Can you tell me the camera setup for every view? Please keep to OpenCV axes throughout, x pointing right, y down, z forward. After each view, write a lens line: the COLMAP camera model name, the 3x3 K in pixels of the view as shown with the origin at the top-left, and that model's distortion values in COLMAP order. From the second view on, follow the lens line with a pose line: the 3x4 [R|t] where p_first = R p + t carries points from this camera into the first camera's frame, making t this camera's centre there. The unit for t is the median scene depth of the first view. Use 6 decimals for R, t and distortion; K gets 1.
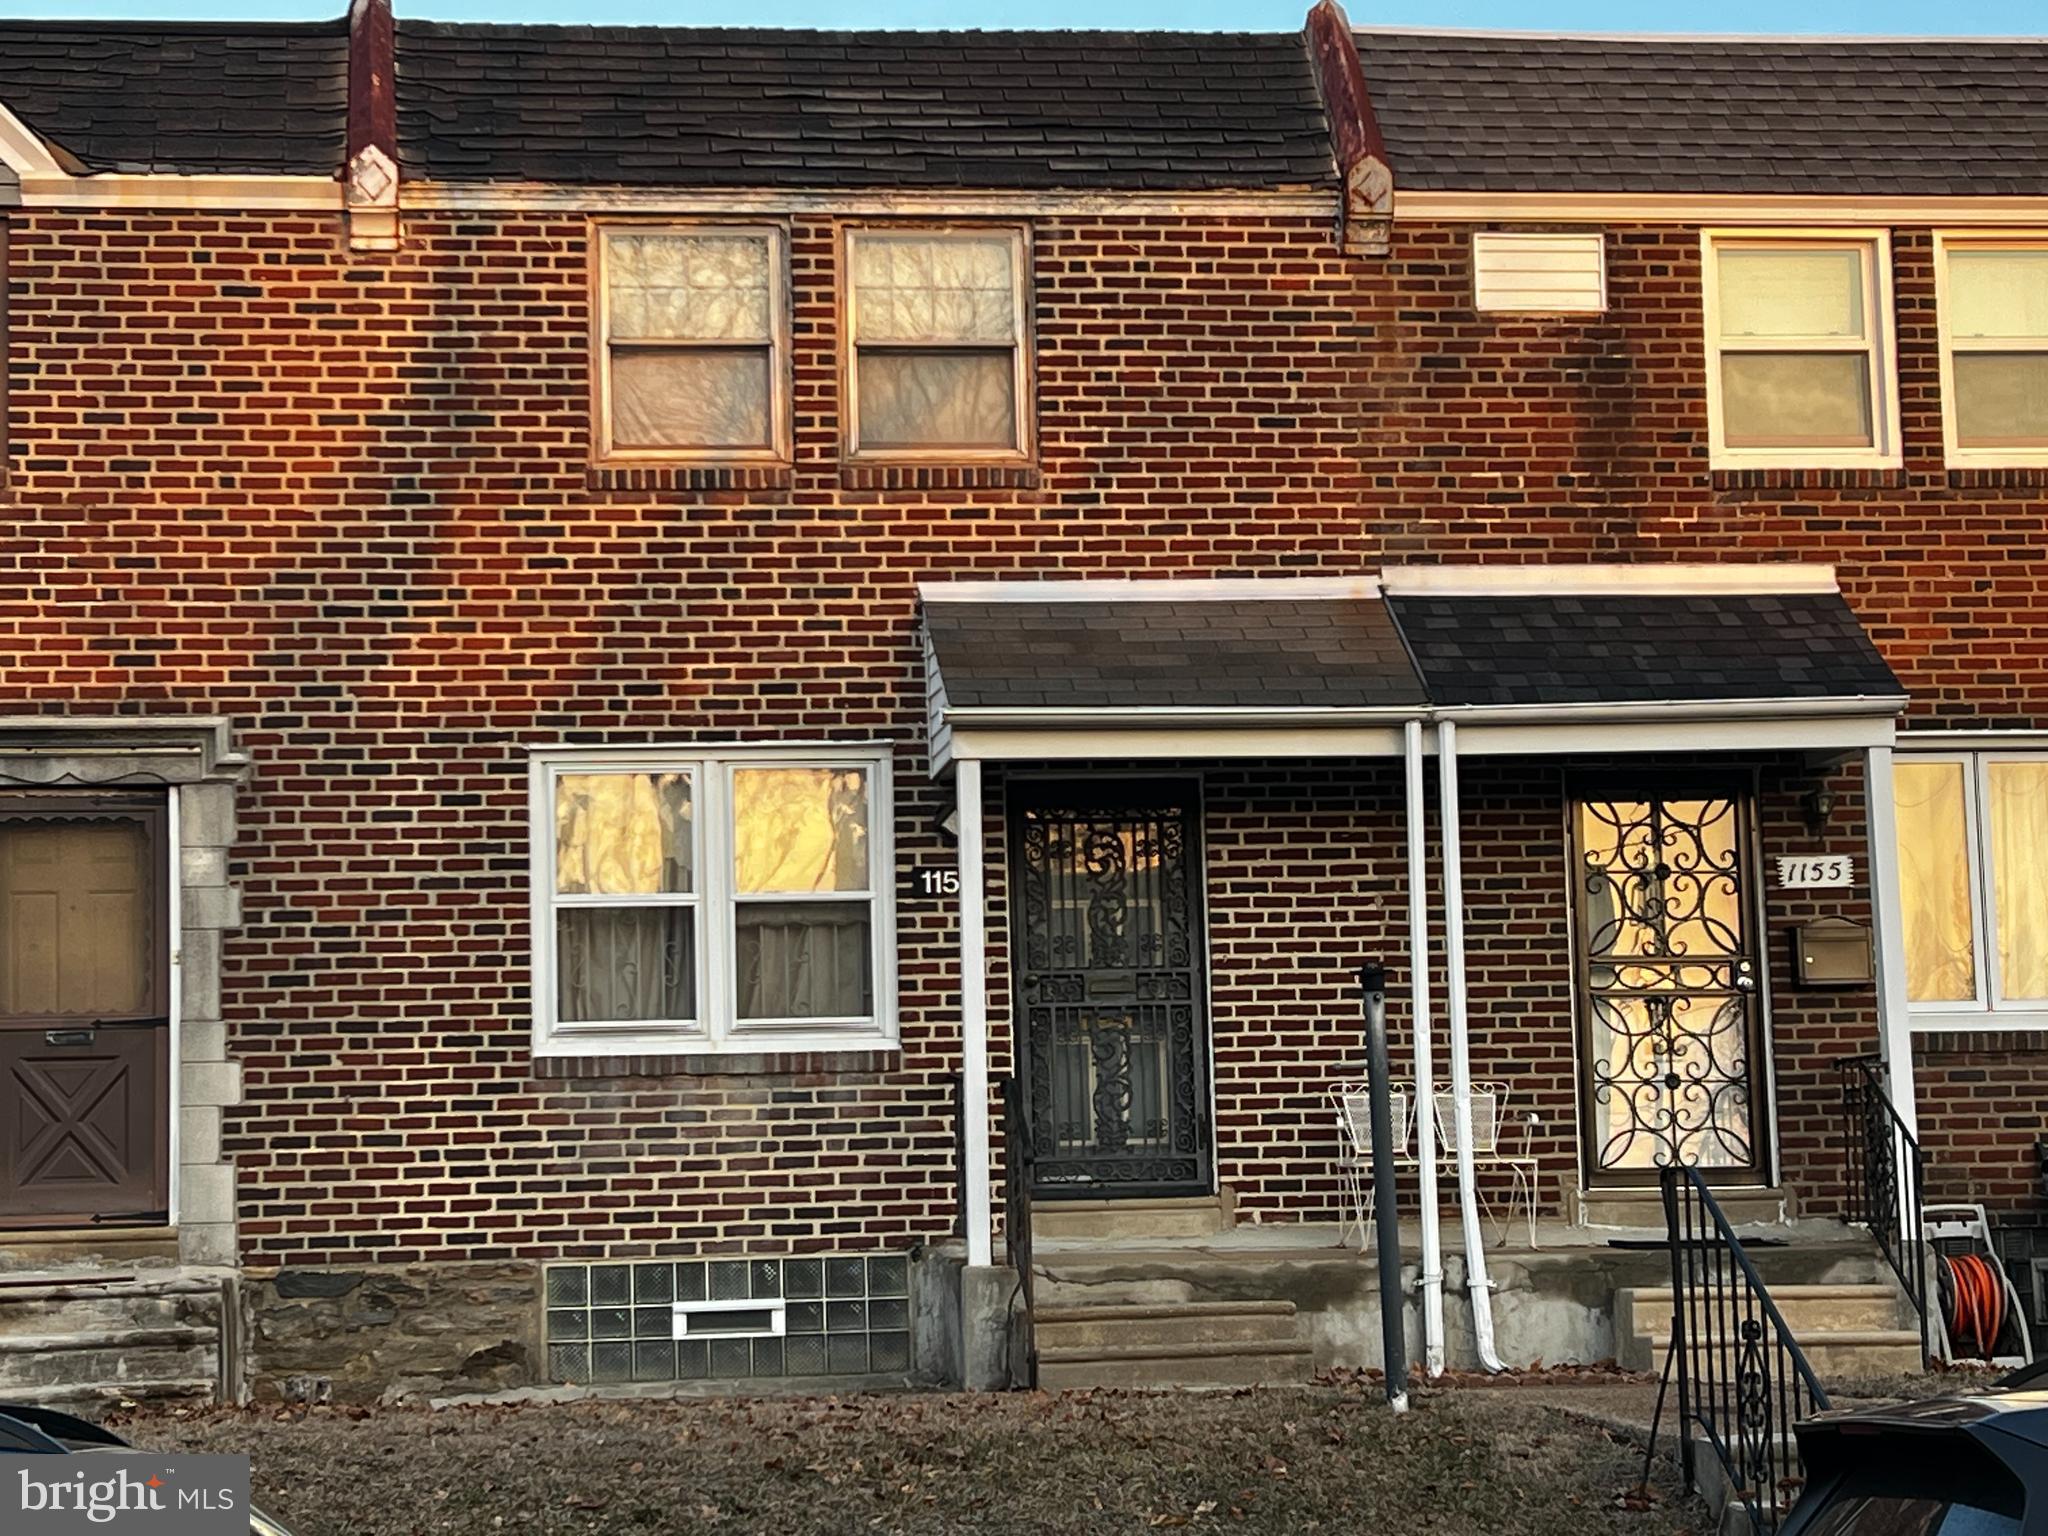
lens RADIAL K [[3953.9, 0, 1015.4], [0, 3953.9, 806.5], [0, 0, 1]] dist [0.319721, -2.008113]
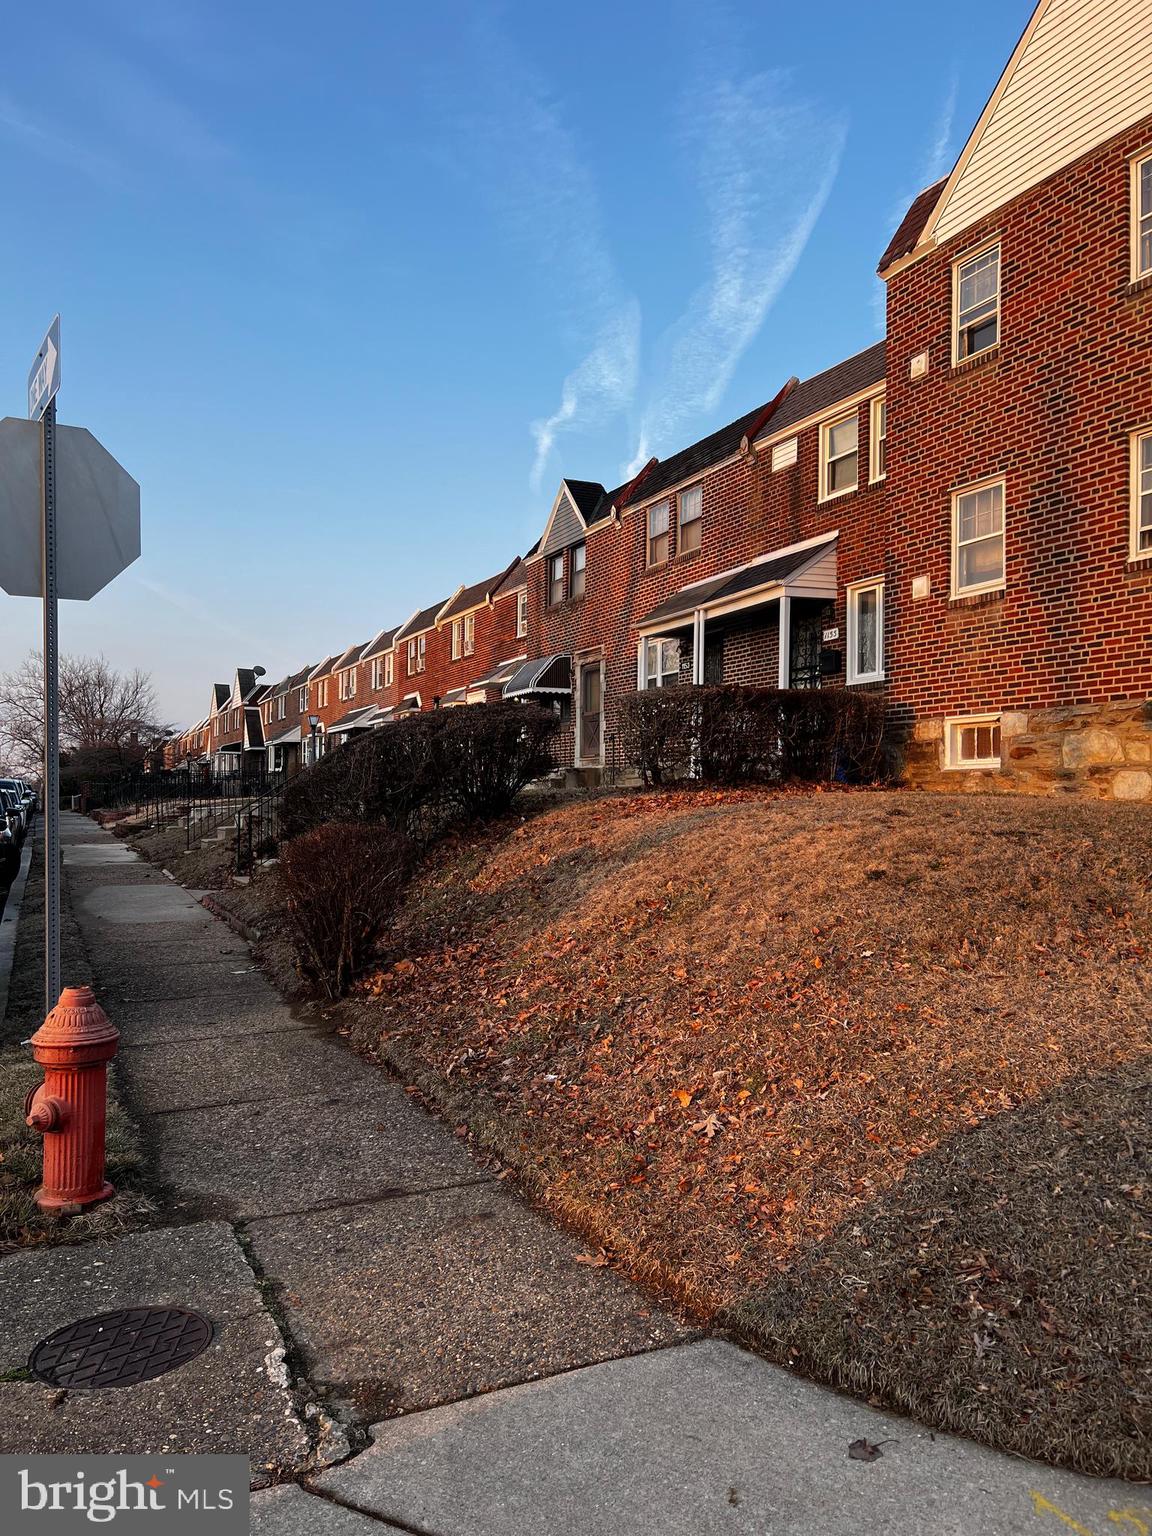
lens RADIAL K [[1164.1, 0, 576.0], [0, 1164.1, 768.0], [0, 0, 1]] dist [0.099177, -0.204225]
pose [[0.302176, -0.002882, -0.953248, 1.021977], [0.111735, 0.993209, 0.032417, 0.068738], [0.946681, -0.116307, 0.300446, 0.556694]]
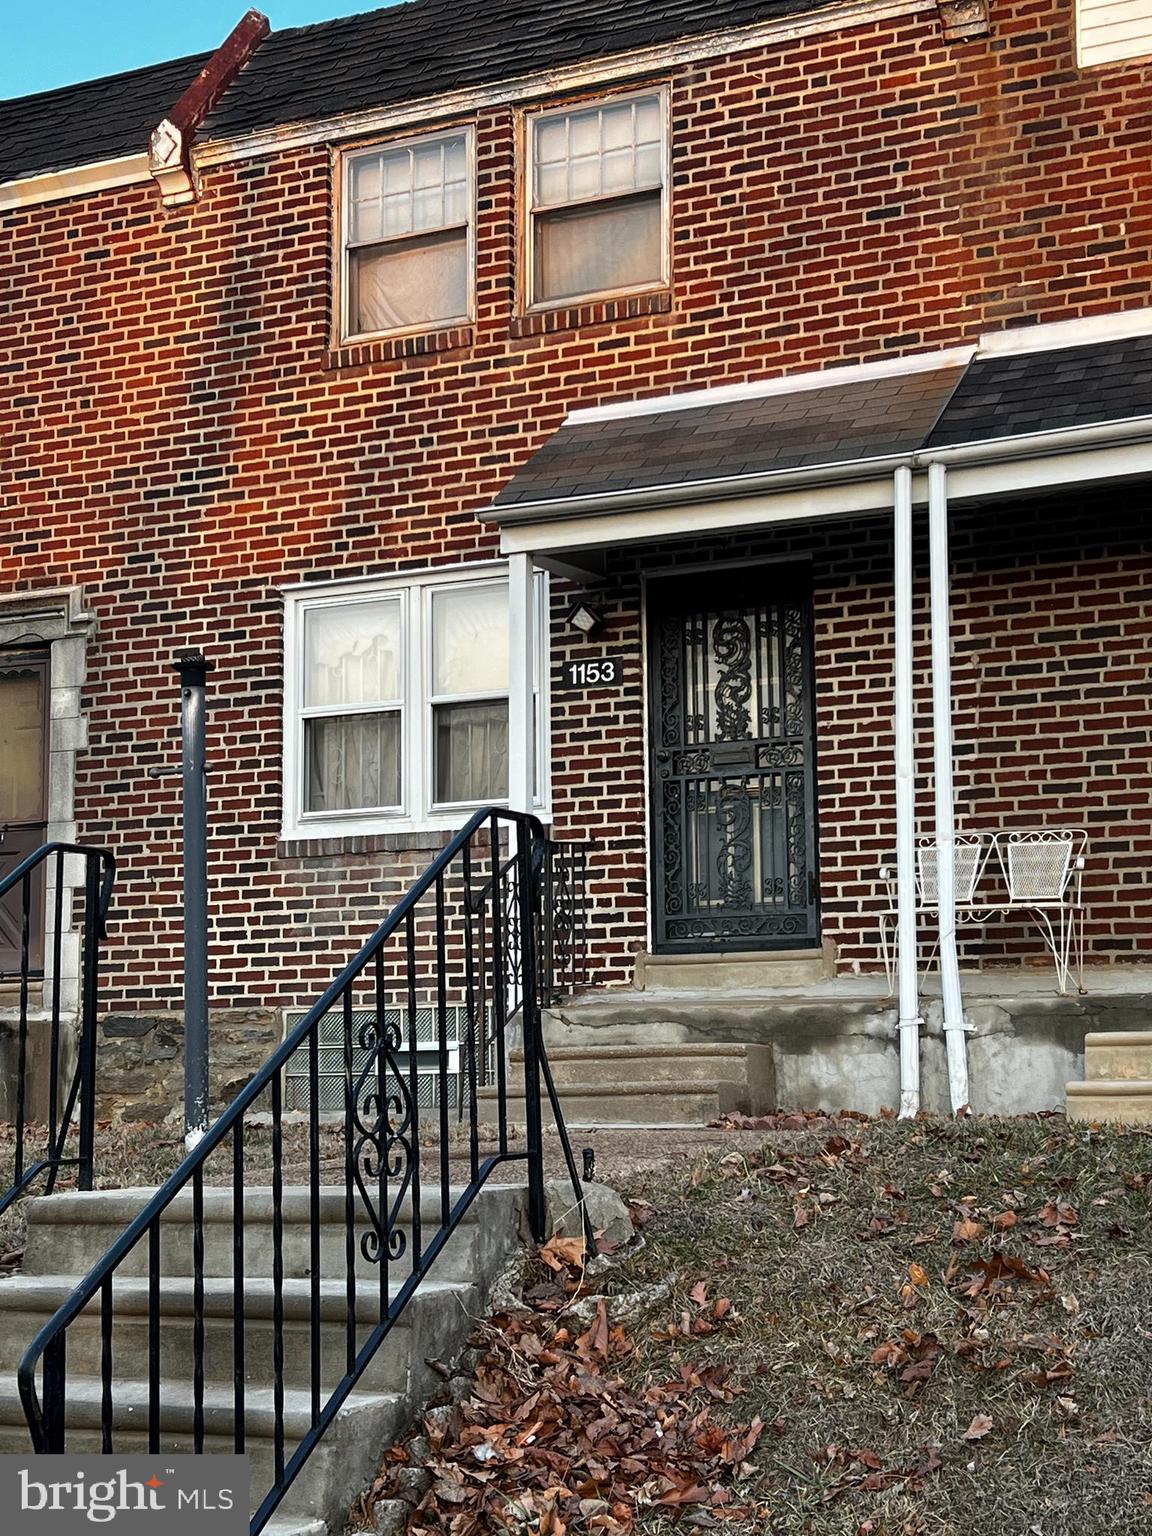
lens RADIAL K [[2337.7, 0, 573.4], [0, 2337.7, 791.0], [0, 0, 1]] dist [0.238115, -0.905713]
pose [[0.840783, -0.052225, -0.538847, 0.336944], [0.056246, 0.998376, -0.009000, 0.058515], [0.538442, -0.022741, 0.842356, 0.439570]]
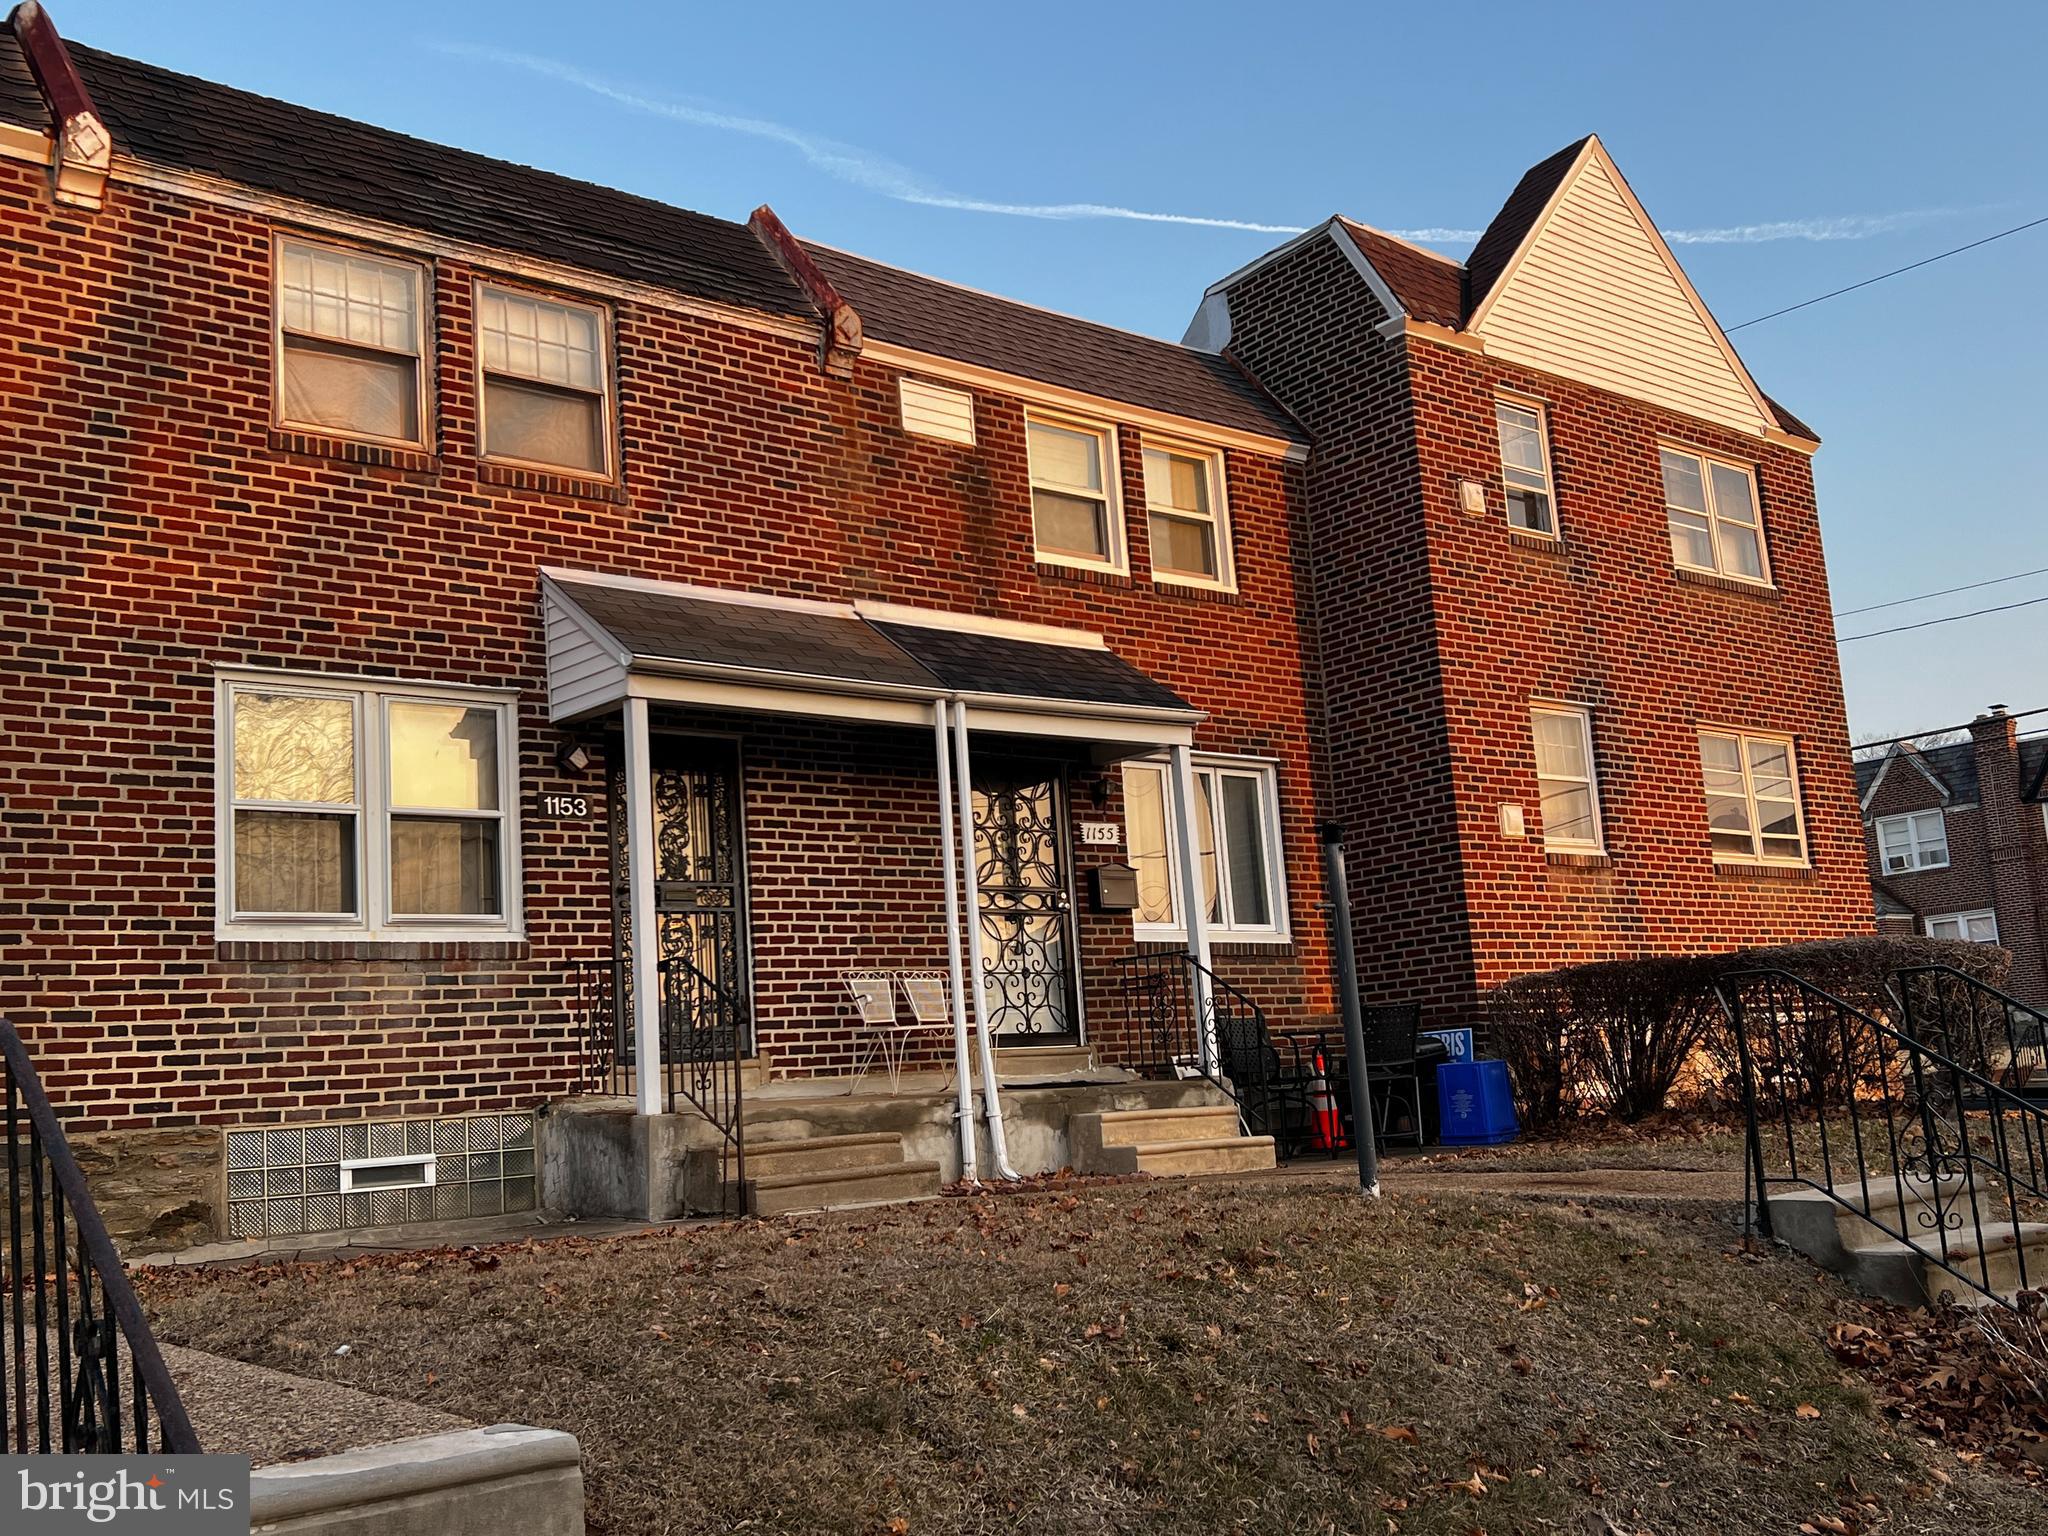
lens RADIAL K [[1991.6, 0, 1019.7], [0, 1991.6, 775.5], [0, 0, 1]] dist [0.158553, -0.380667]
pose [[0.841289, 0.060499, 0.537189, -0.234867], [-0.021976, 0.996724, -0.077836, 0.055244], [-0.540138, 0.053677, 0.839863, 0.401766]]
